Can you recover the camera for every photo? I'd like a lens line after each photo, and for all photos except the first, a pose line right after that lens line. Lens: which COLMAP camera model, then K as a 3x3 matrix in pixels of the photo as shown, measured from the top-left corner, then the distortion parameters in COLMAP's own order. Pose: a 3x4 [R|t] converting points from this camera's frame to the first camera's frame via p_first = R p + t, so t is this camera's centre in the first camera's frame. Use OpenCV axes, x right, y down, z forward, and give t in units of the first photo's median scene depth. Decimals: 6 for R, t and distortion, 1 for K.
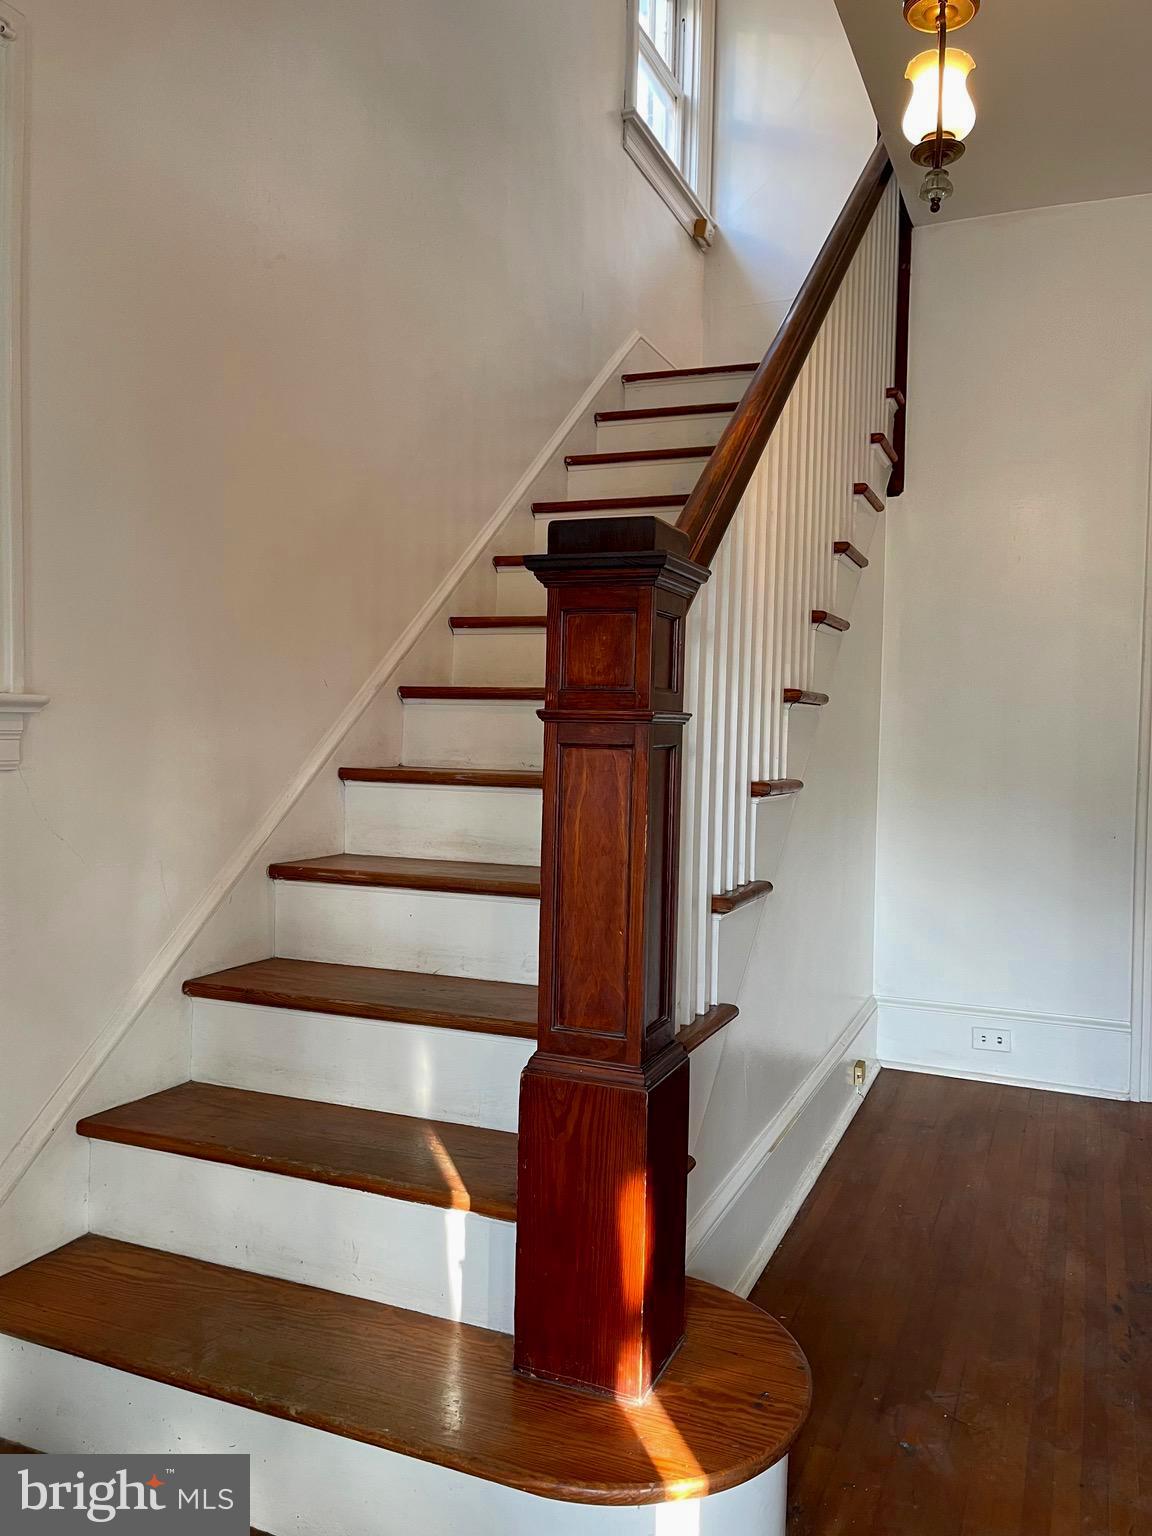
lens RADIAL K [[1161.6, 0, 577.0], [0, 1161.6, 771.6], [0, 0, 1]] dist [0.065856, -0.084680]
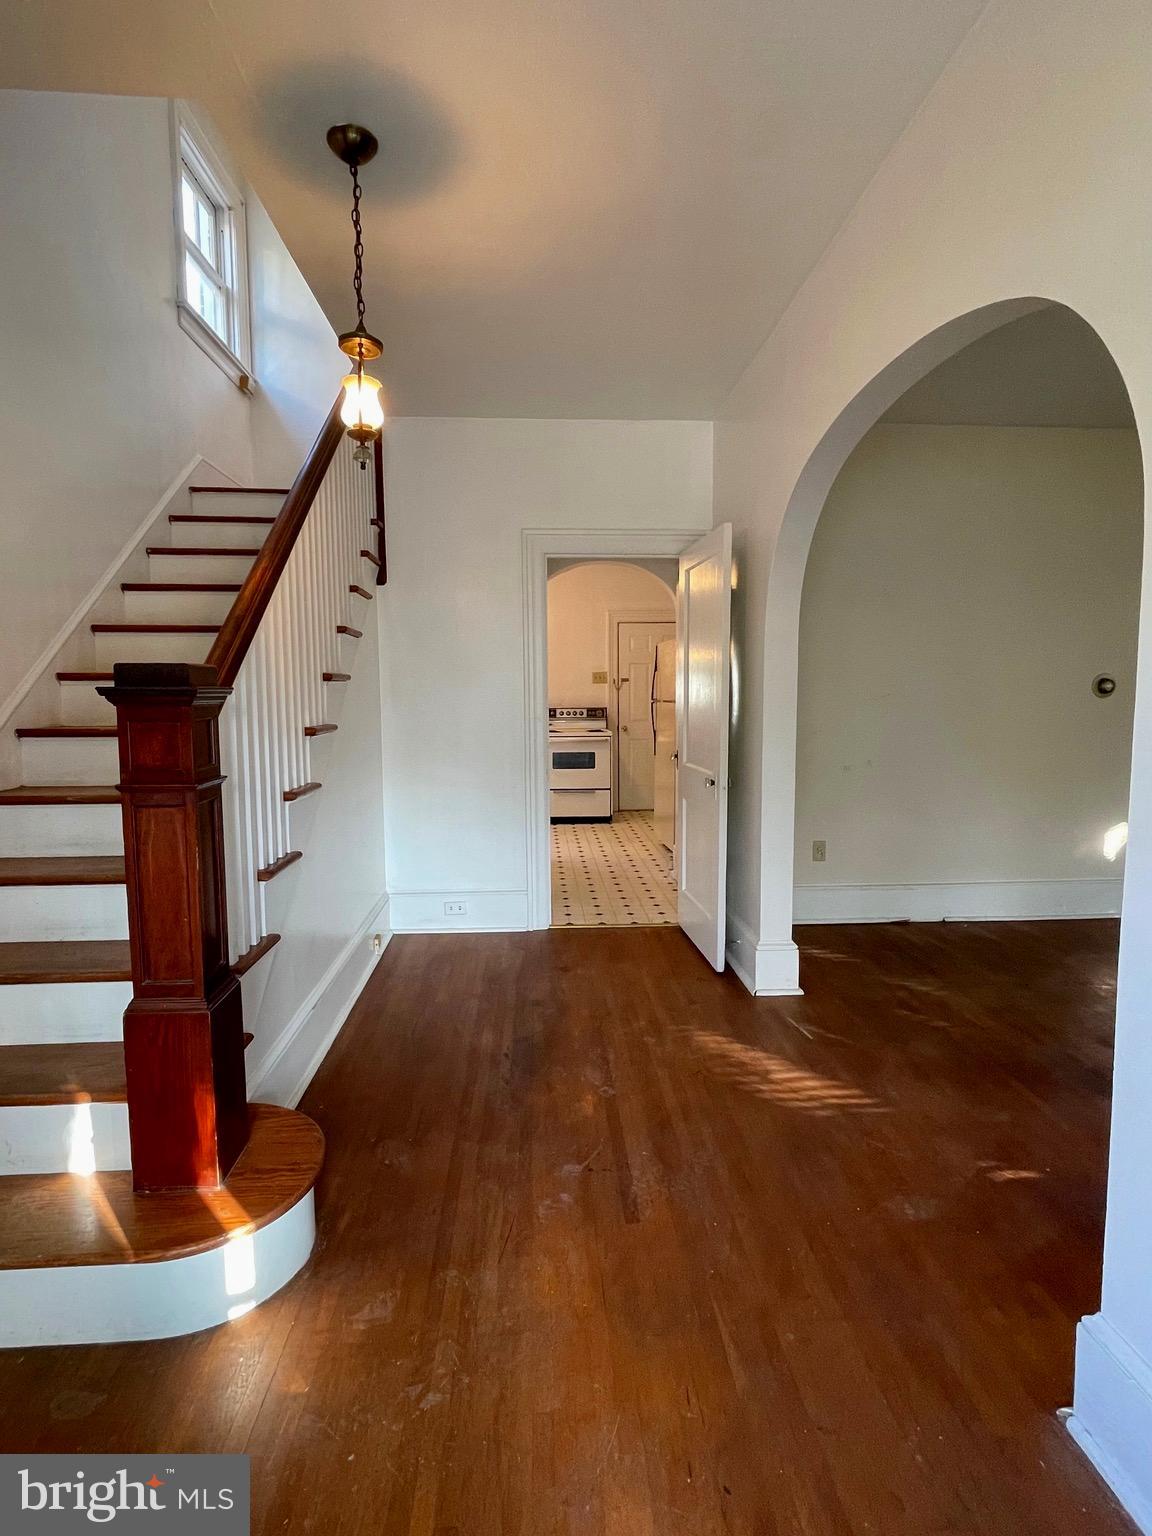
lens RADIAL K [[764.1, 0, 572.5], [0, 764.1, 770.9], [0, 0, 1]] dist [-0.005462, 0.000260]
pose [[0.893912, -0.066654, 0.443259, 0.036867], [0.038229, 0.996616, 0.072768, -0.073638], [-0.446609, -0.048103, 0.893435, -0.107792]]
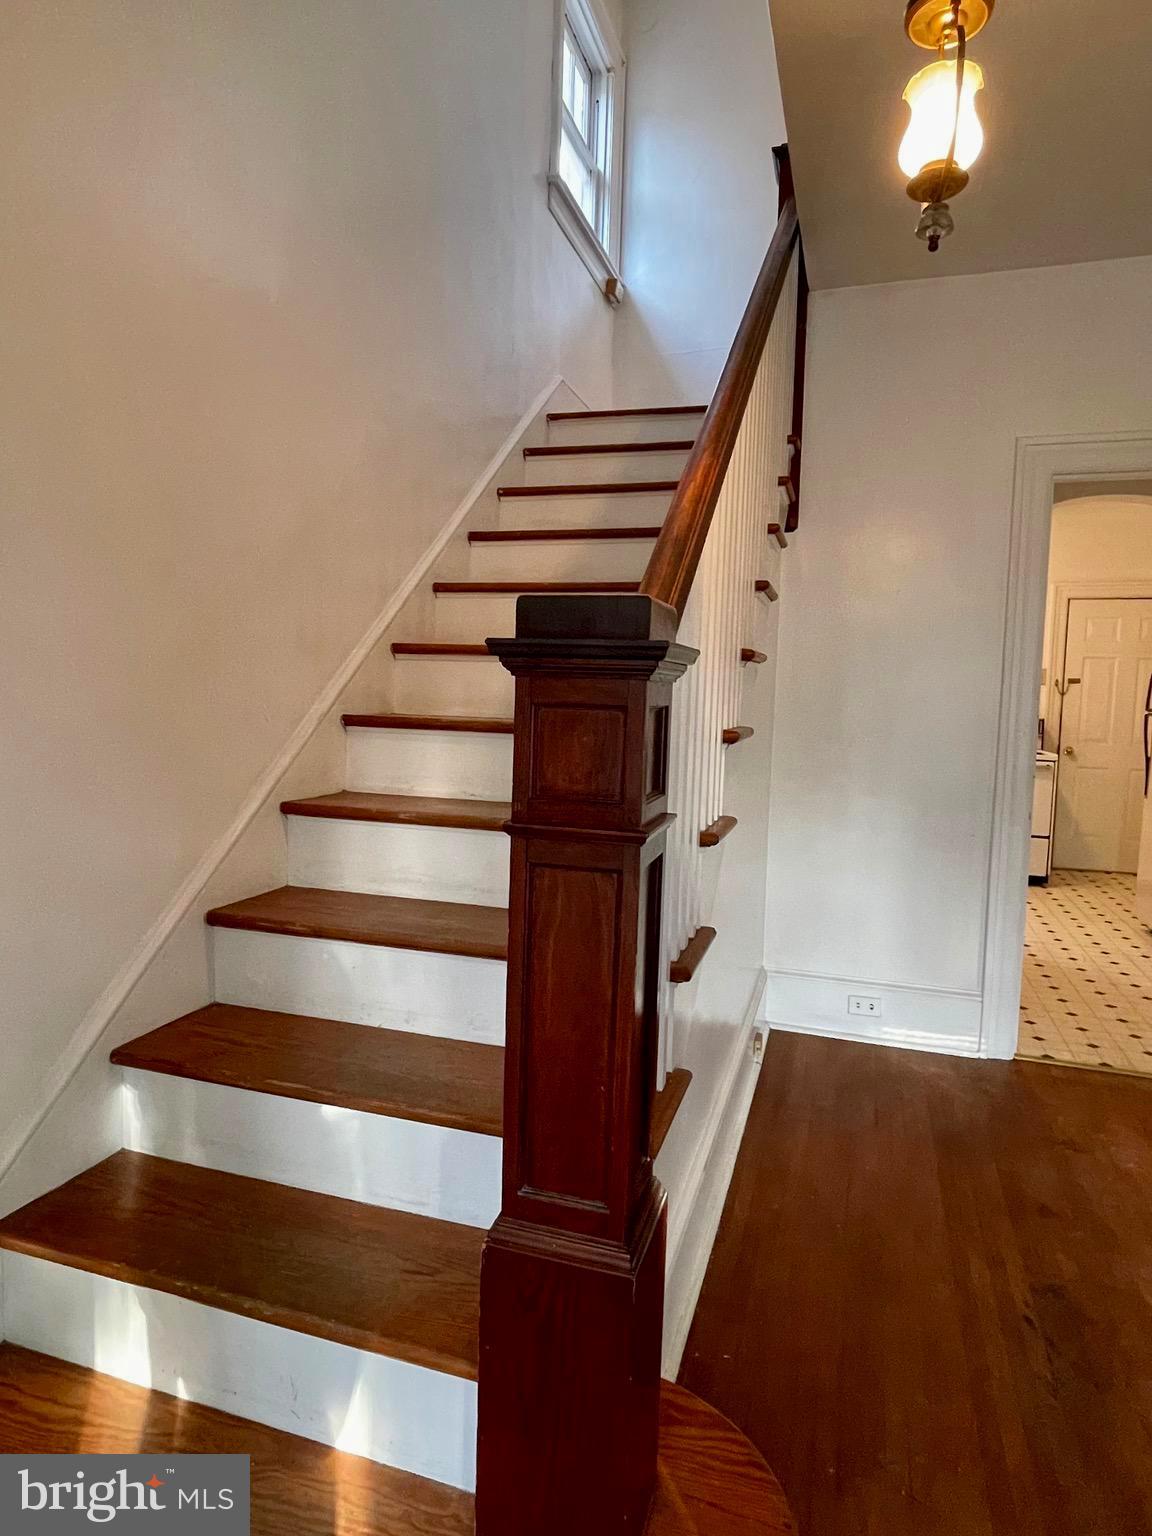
lens RADIAL K [[910.5, 0, 568.5], [0, 910.5, 768.1], [0, 0, 1]] dist [0.004728, -0.015230]
pose [[0.996376, 0.000052, 0.085057, -0.025462], [-0.003921, 0.998965, 0.045323, -0.073157], [-0.084966, -0.045493, 0.995345, 0.208436]]
